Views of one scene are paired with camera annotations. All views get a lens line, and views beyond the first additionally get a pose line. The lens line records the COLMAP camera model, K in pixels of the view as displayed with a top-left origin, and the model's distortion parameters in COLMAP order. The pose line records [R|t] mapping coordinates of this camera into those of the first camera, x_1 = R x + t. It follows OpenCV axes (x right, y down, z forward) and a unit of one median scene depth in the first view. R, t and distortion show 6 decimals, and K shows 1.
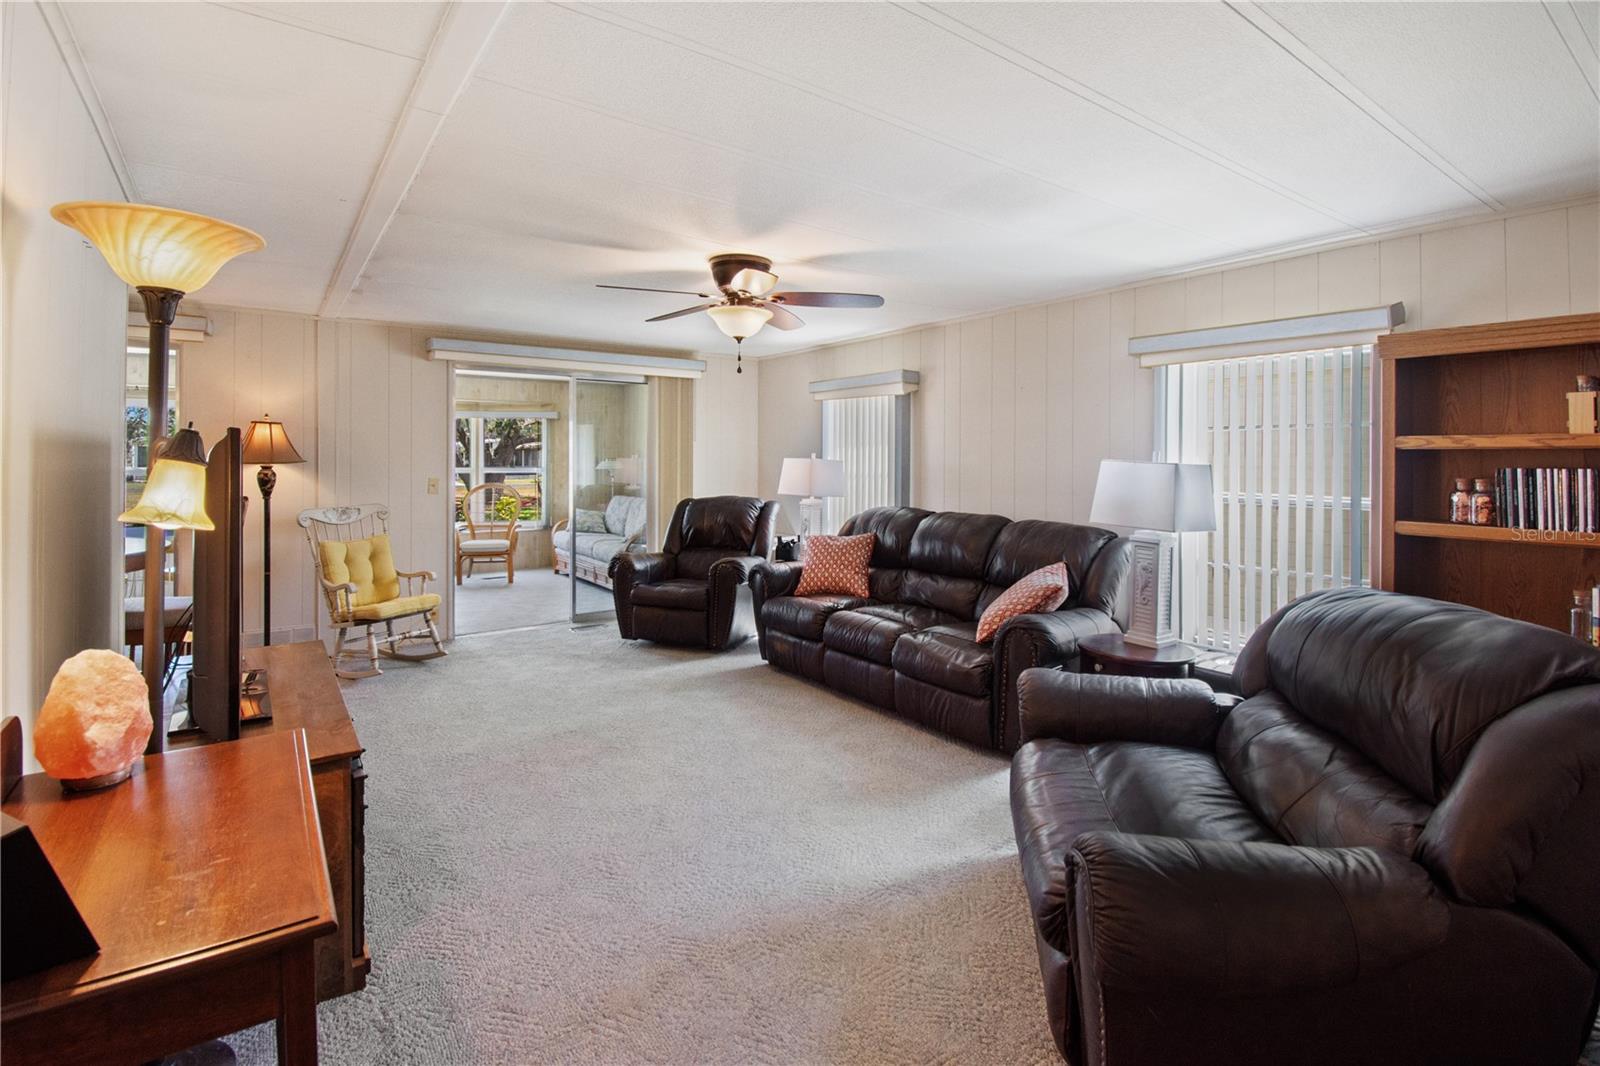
lens RADIAL K [[748.7, 0, 800.1], [0, 748.7, 457.8], [0, 0, 1]] dist [0.002422, -0.000018]
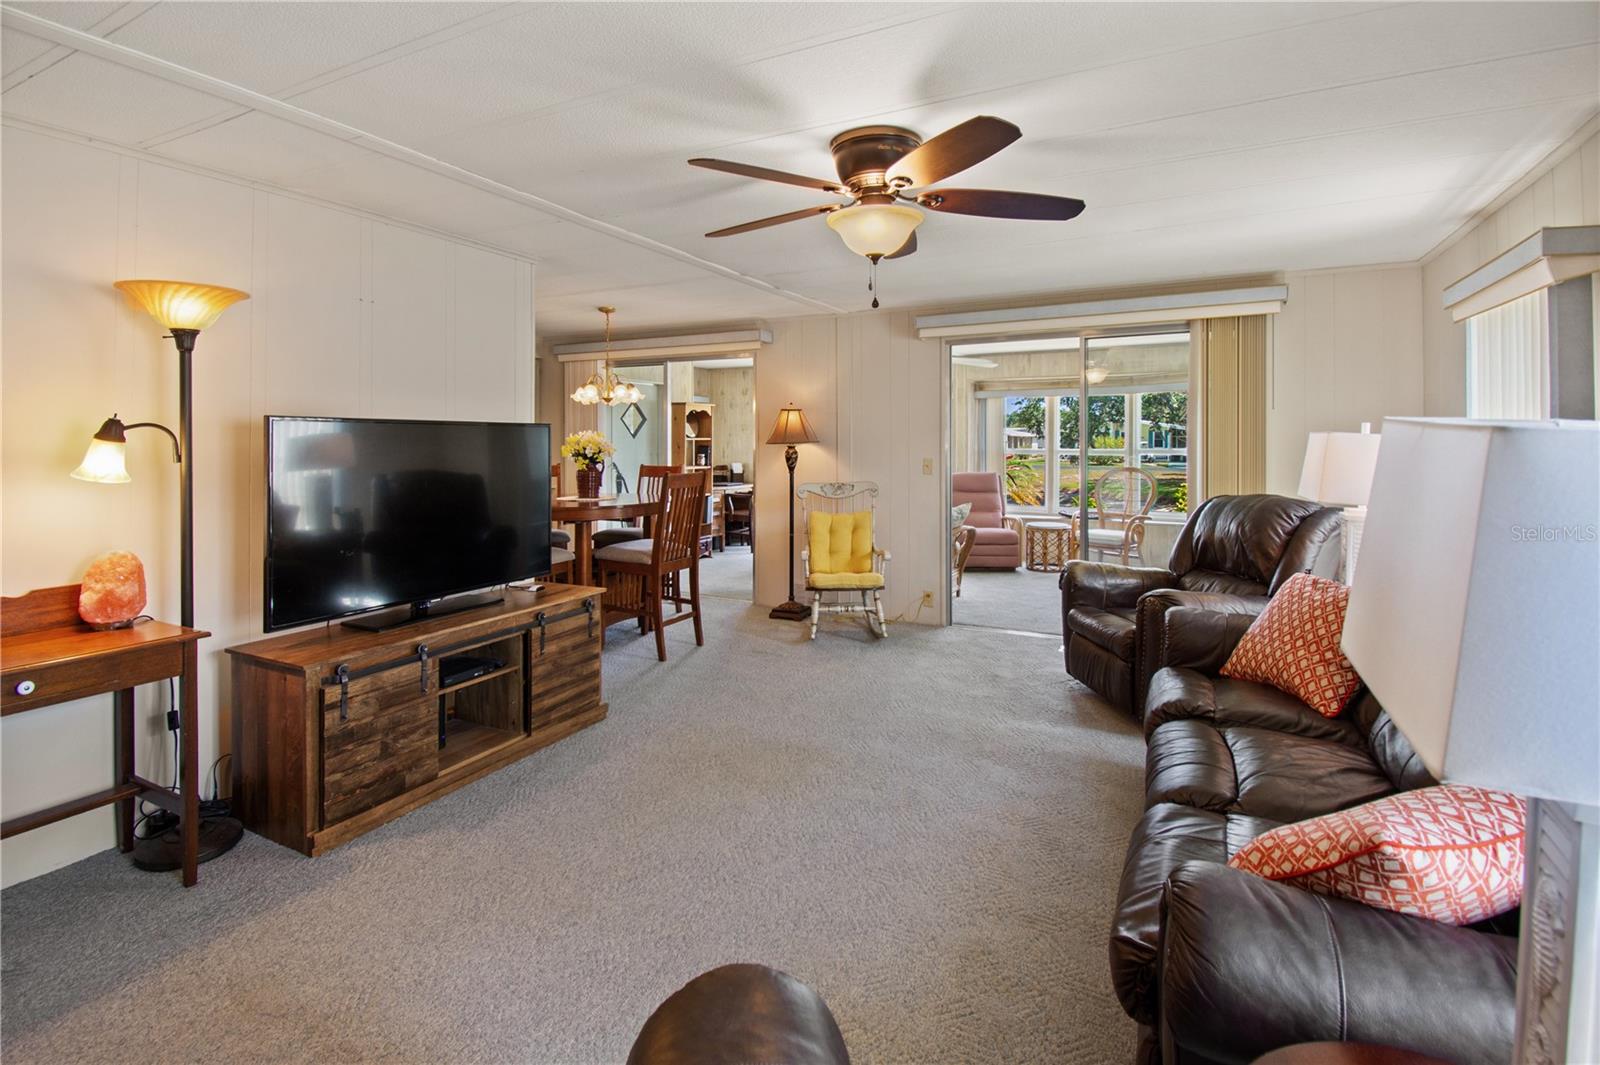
lens RADIAL K [[748.7, 0, 807.2], [0, 748.7, 441.7], [0, 0, 1]] dist [0.002422, -0.000018]
pose [[0.447425, -0.004214, -0.894312, 0.362940], [0.005842, 0.999981, -0.001789, 0.006617], [0.894302, -0.004424, 0.447441, 0.466389]]
